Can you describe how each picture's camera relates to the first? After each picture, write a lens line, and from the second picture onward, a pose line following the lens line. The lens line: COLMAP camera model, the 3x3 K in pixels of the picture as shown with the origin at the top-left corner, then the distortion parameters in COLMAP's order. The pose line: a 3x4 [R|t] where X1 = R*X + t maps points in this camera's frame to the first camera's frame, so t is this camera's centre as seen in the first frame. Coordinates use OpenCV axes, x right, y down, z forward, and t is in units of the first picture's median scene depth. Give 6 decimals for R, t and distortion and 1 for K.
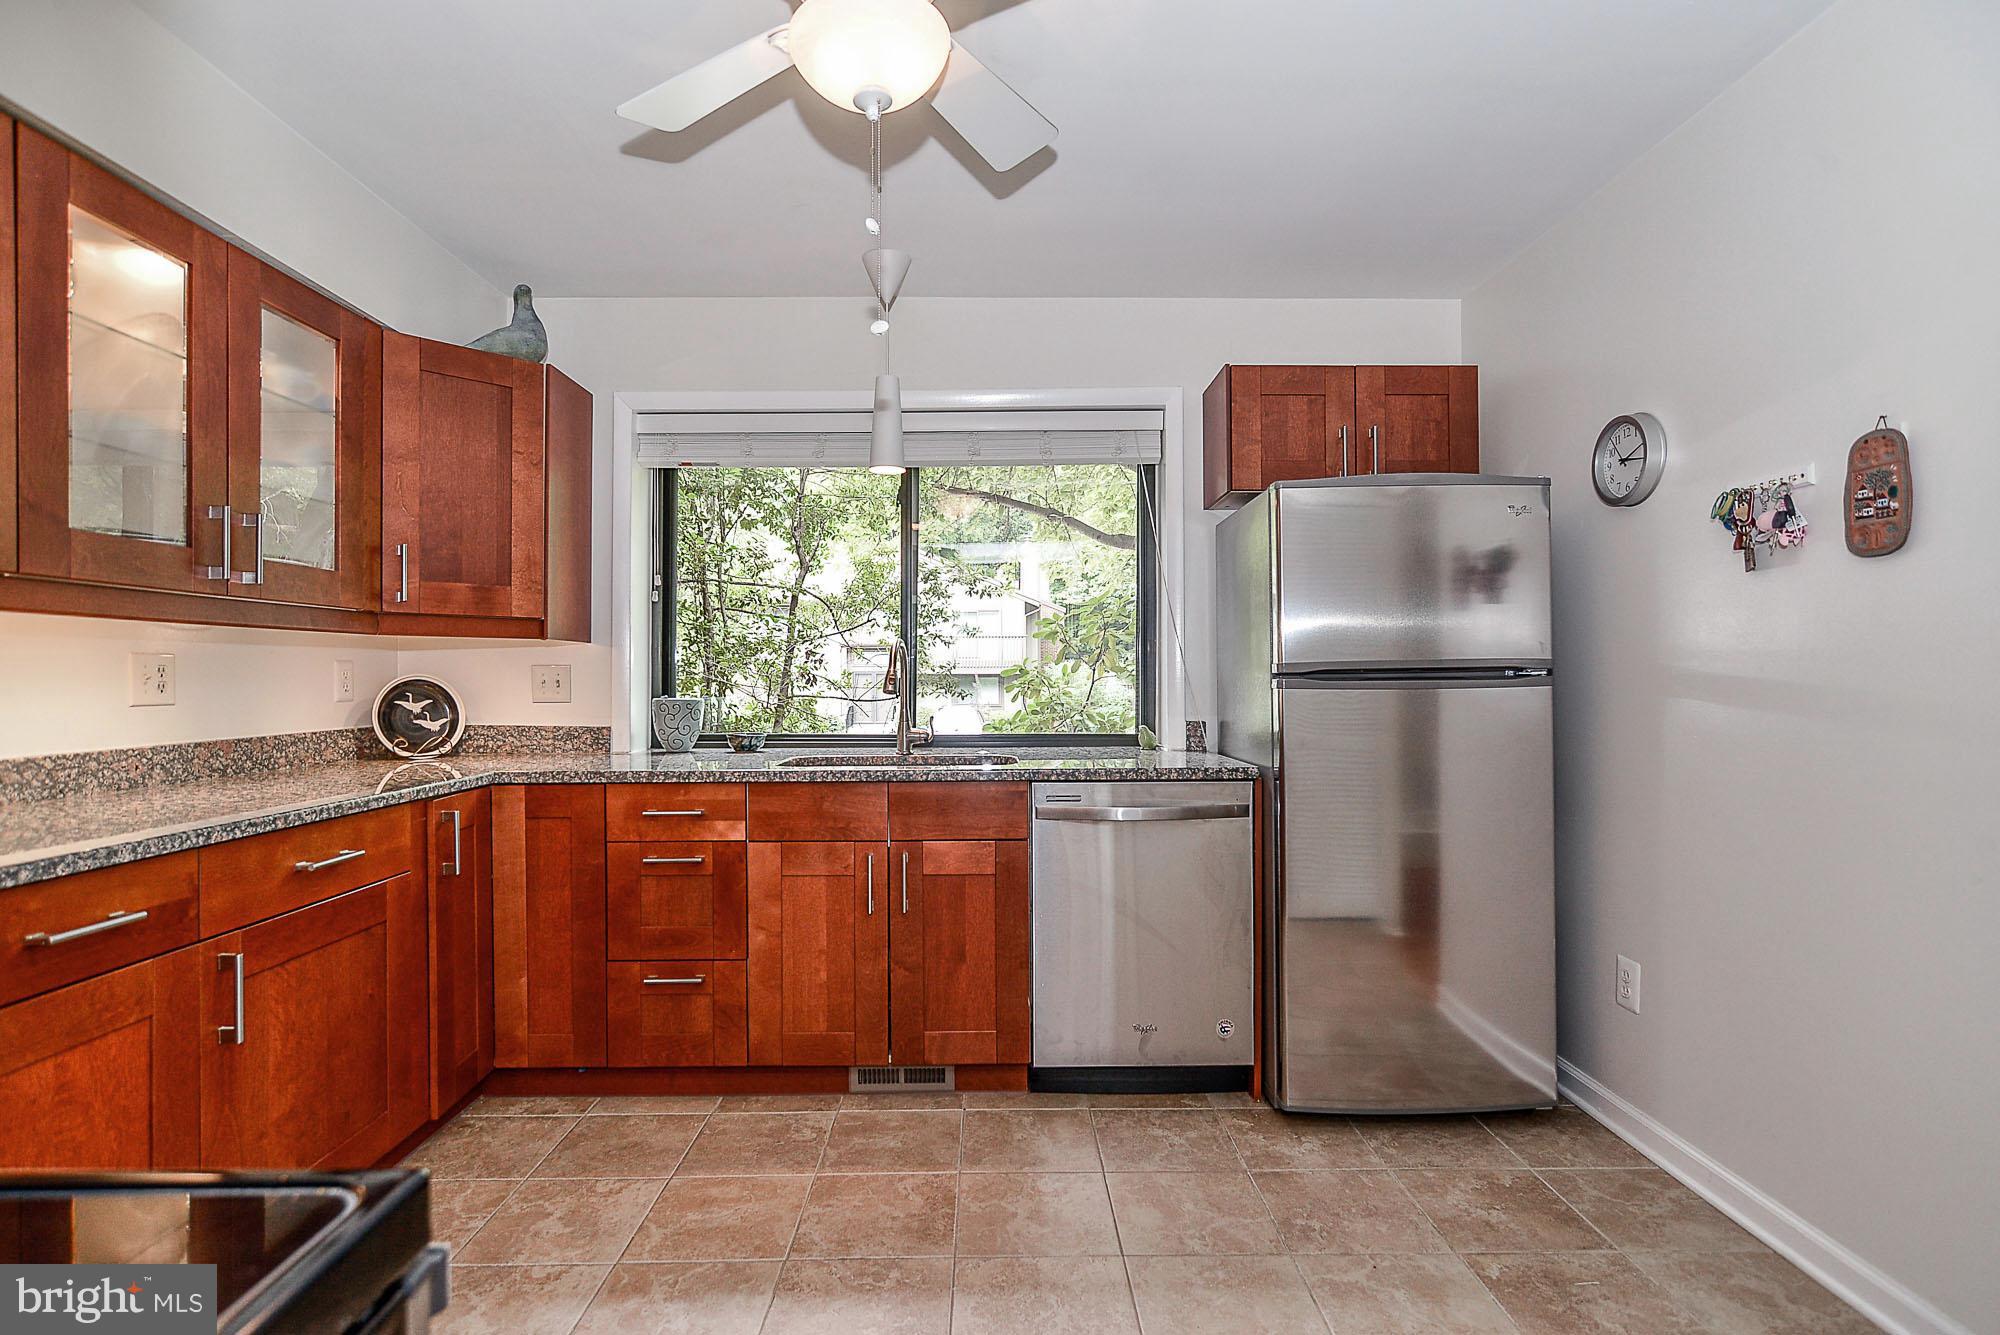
lens RADIAL K [[985.2, 0, 994.5], [0, 985.2, 675.1], [0, 0, 1]] dist [-0.018595, 0.017222]
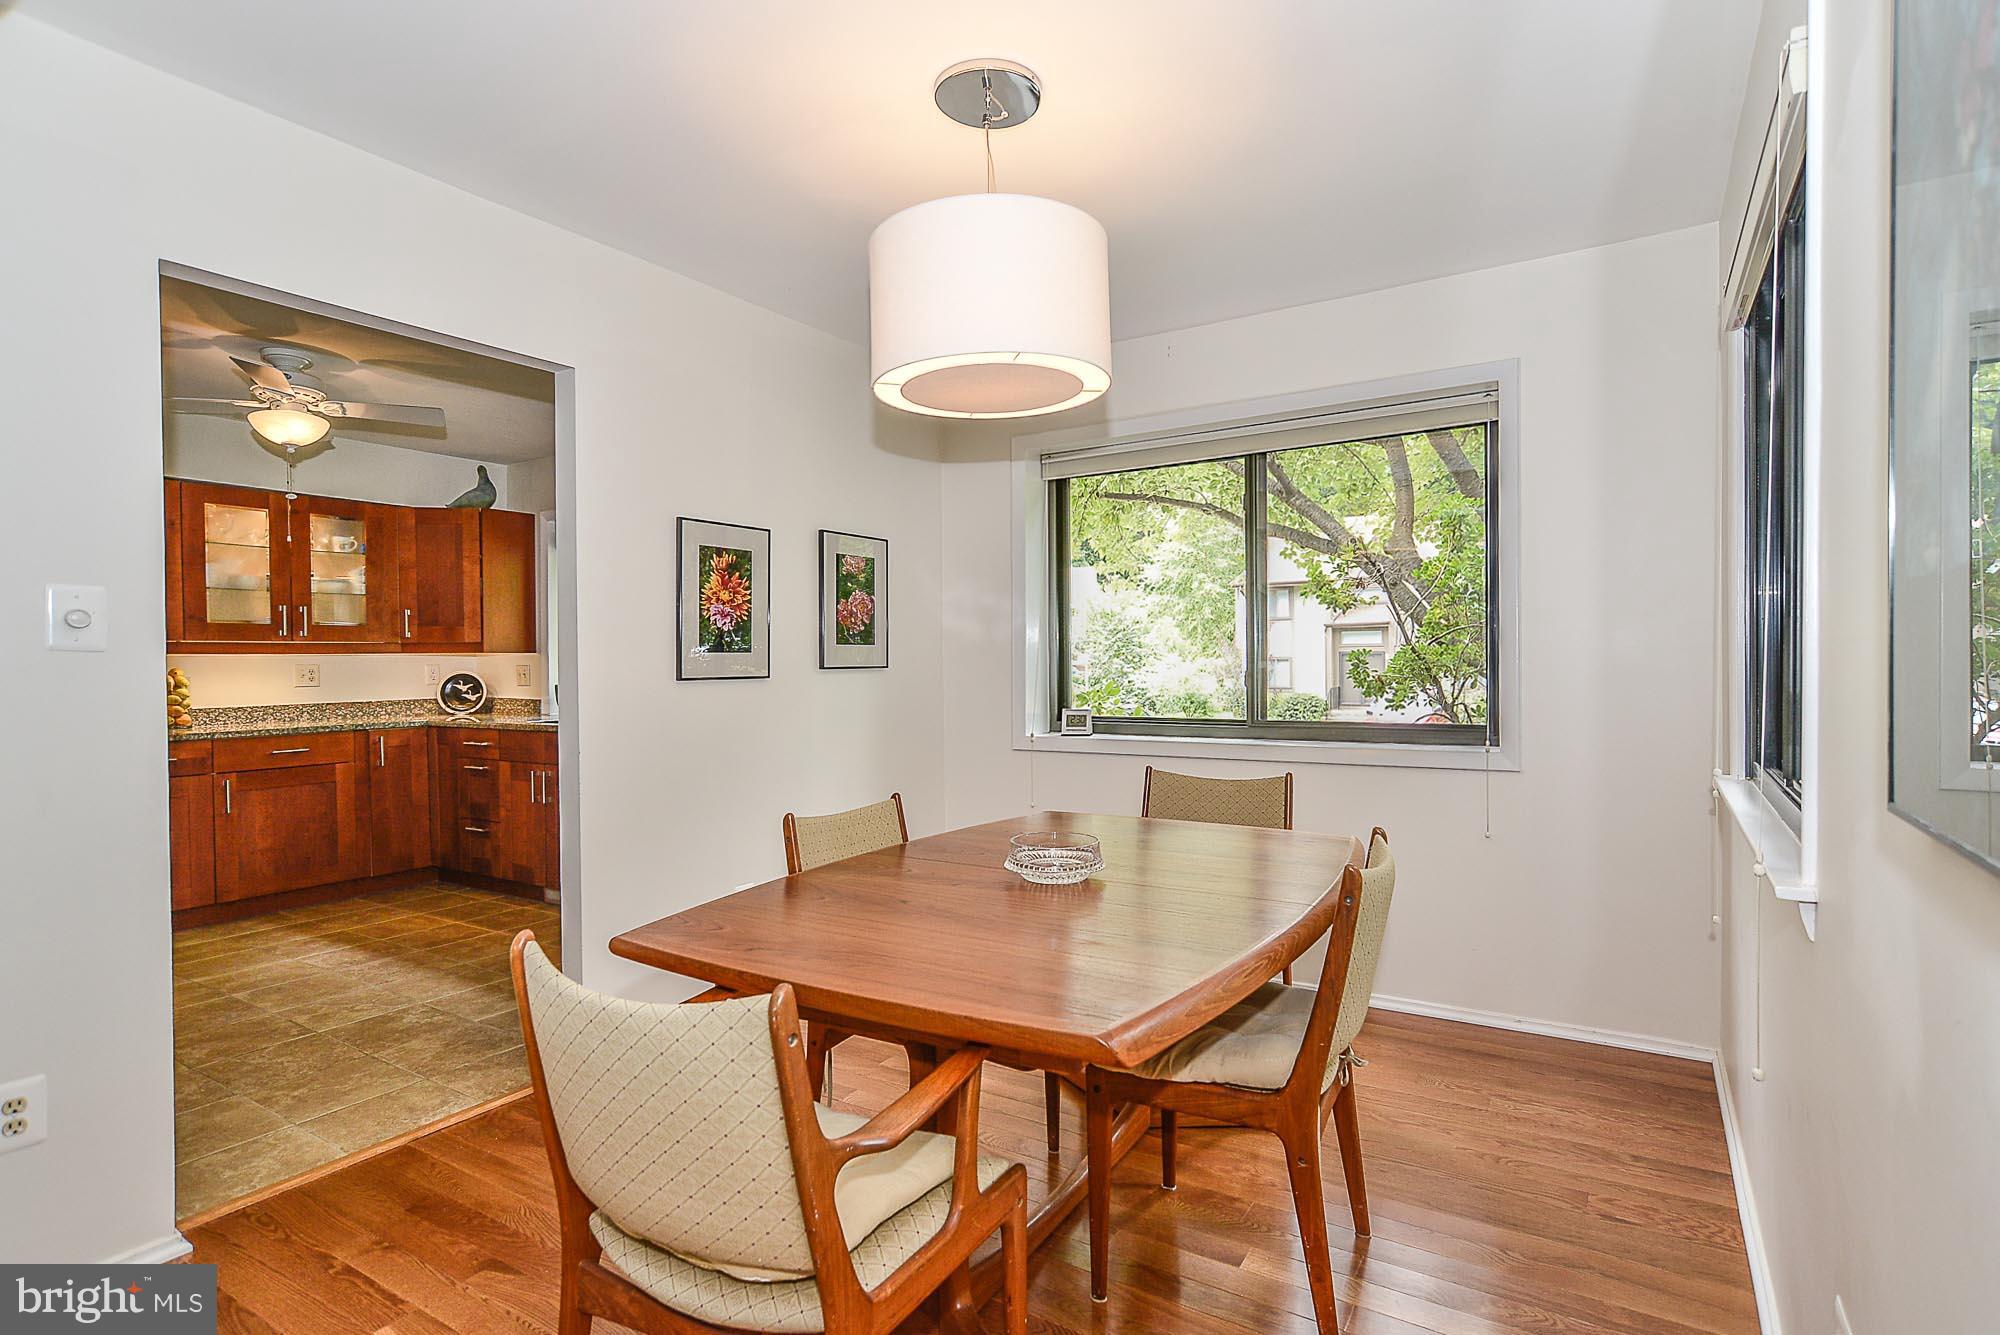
lens RADIAL K [[985.2, 0, 994.5], [0, 985.2, 675.1], [0, 0, 1]] dist [-0.018595, 0.017222]
pose [[0.839623, 0.002666, -0.543163, 1.673974], [0.008917, 0.999786, 0.018691, -0.023845], [0.543097, -0.020537, 0.839419, -0.074316]]
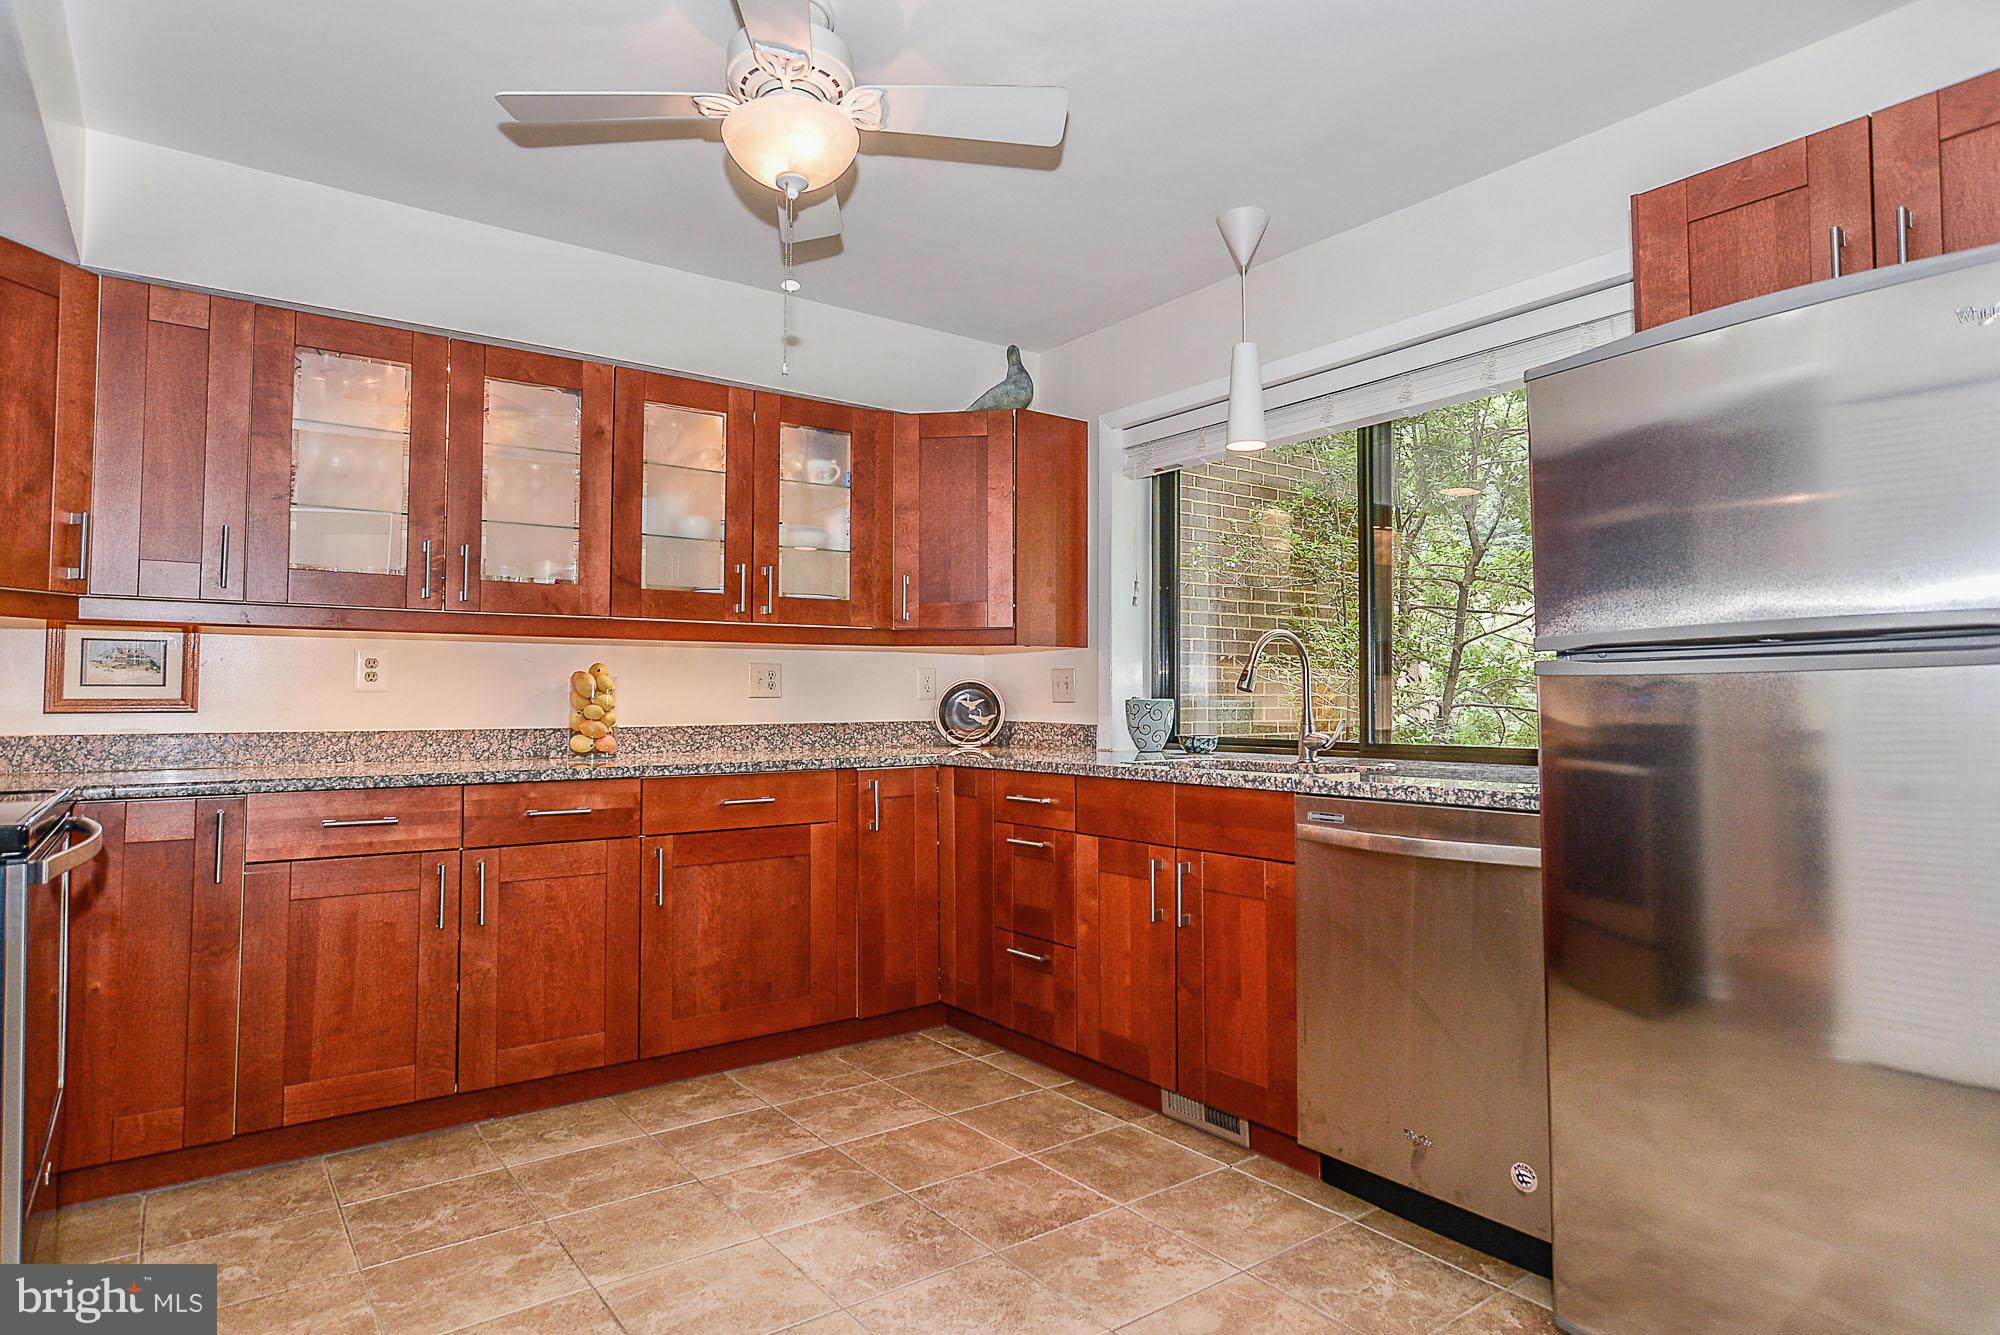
lens RADIAL K [[1102.4, 0, 998.3], [0, 1102.4, 649.4], [0, 0, 1]] dist [-0.002845, 0.002354]
pose [[0.591681, -0.035394, -0.805395, 0.677961], [0.001730, 0.999089, -0.042636, 0.027561], [0.806170, 0.023834, 0.591203, 0.259090]]
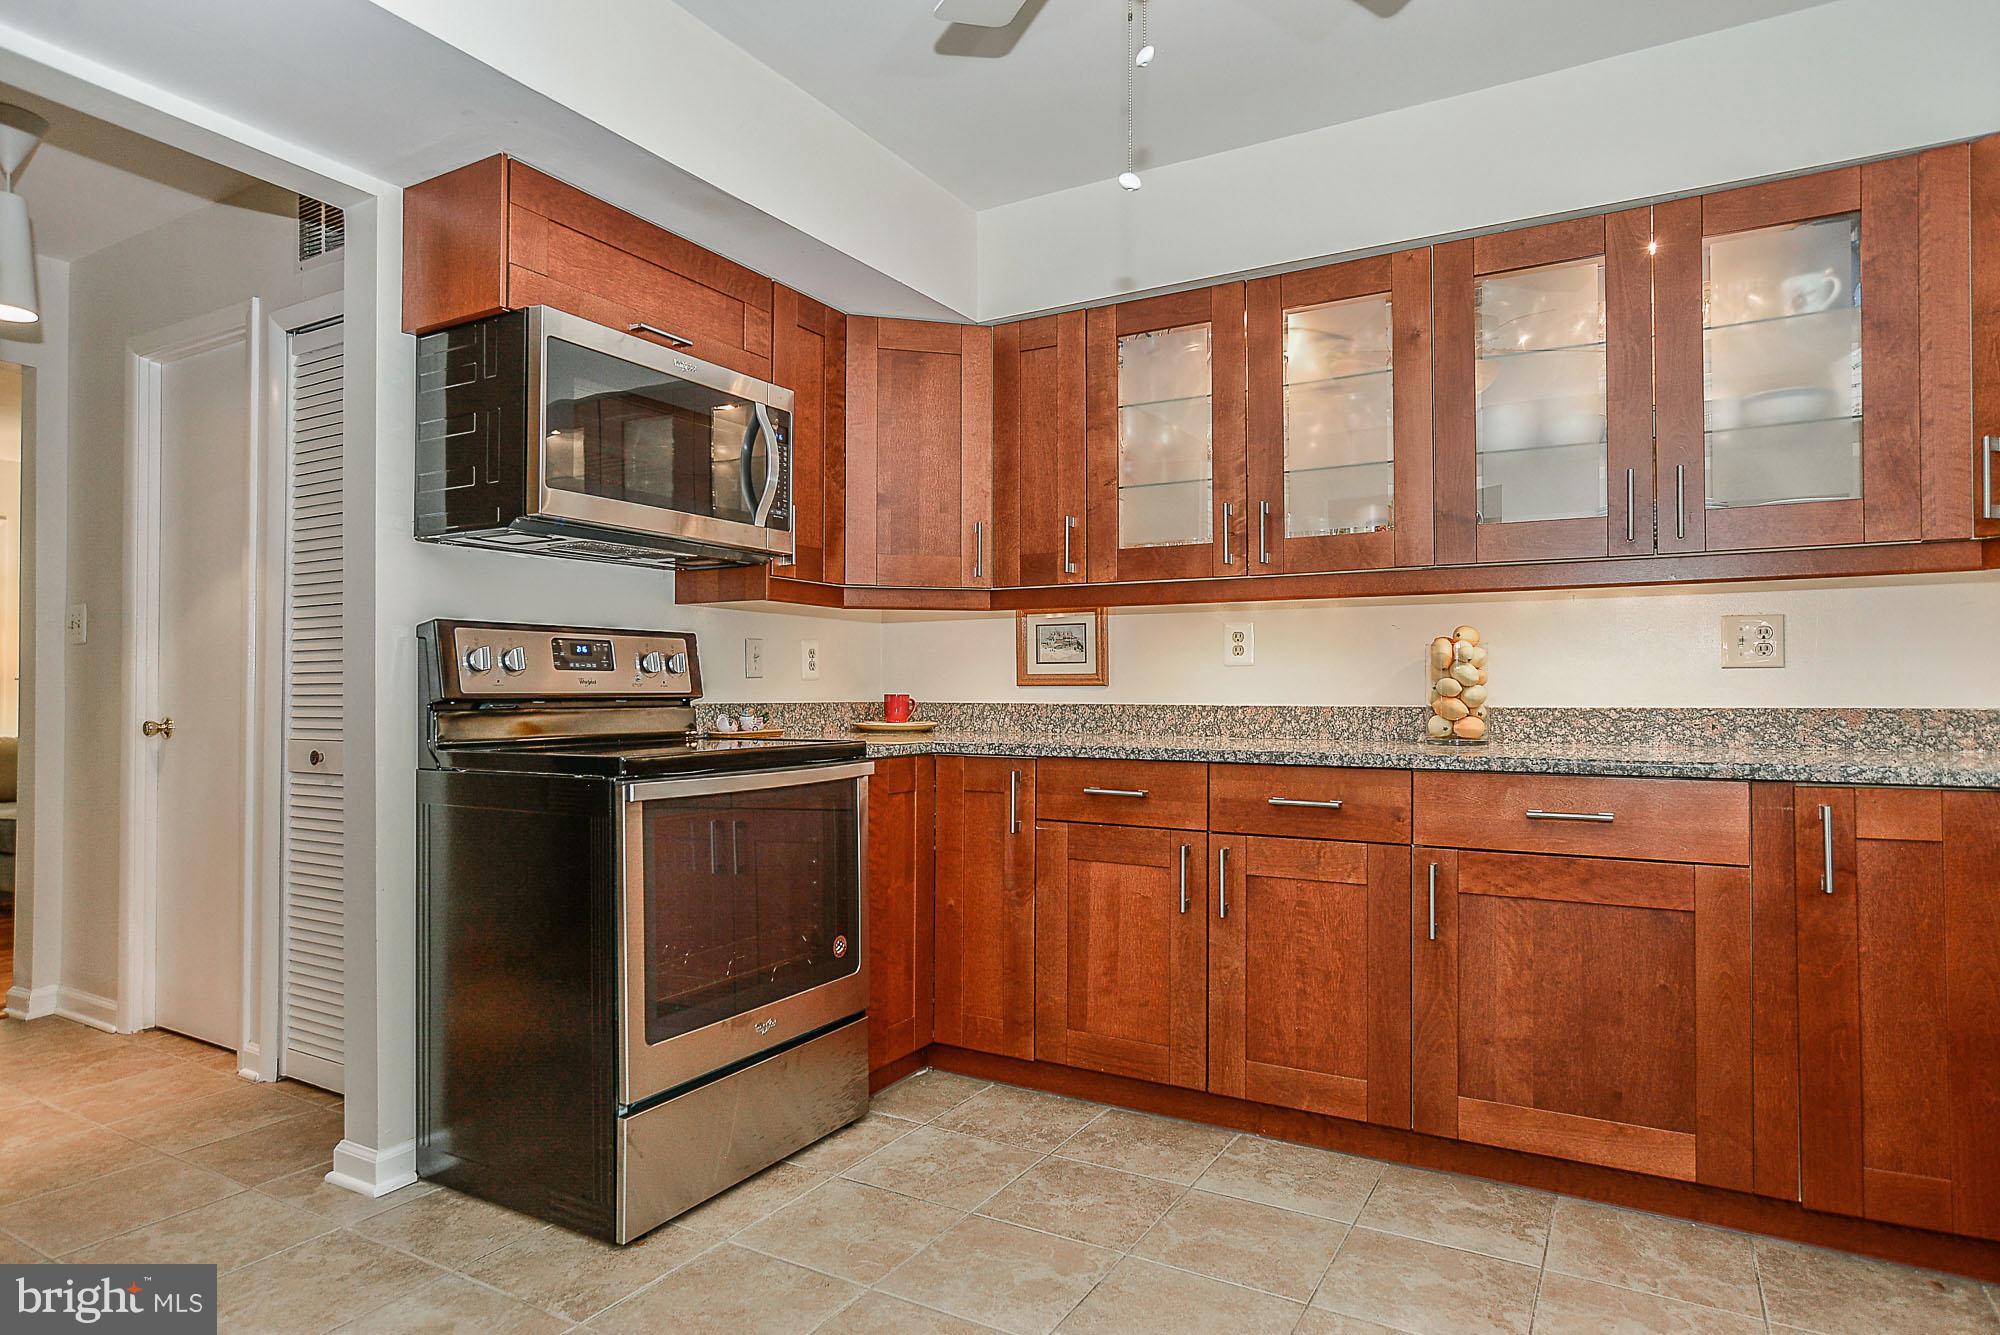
lens RADIAL K [[1133.3, 0, 1005.5], [0, 1133.3, 676.2], [0, 0, 1]] dist [-0.025632, 0.028446]
pose [[-0.497598, -0.007986, -0.867371, 0.468172], [0.002805, 0.999938, -0.010816, 0.046034], [0.867403, -0.007815, -0.497545, 0.842754]]
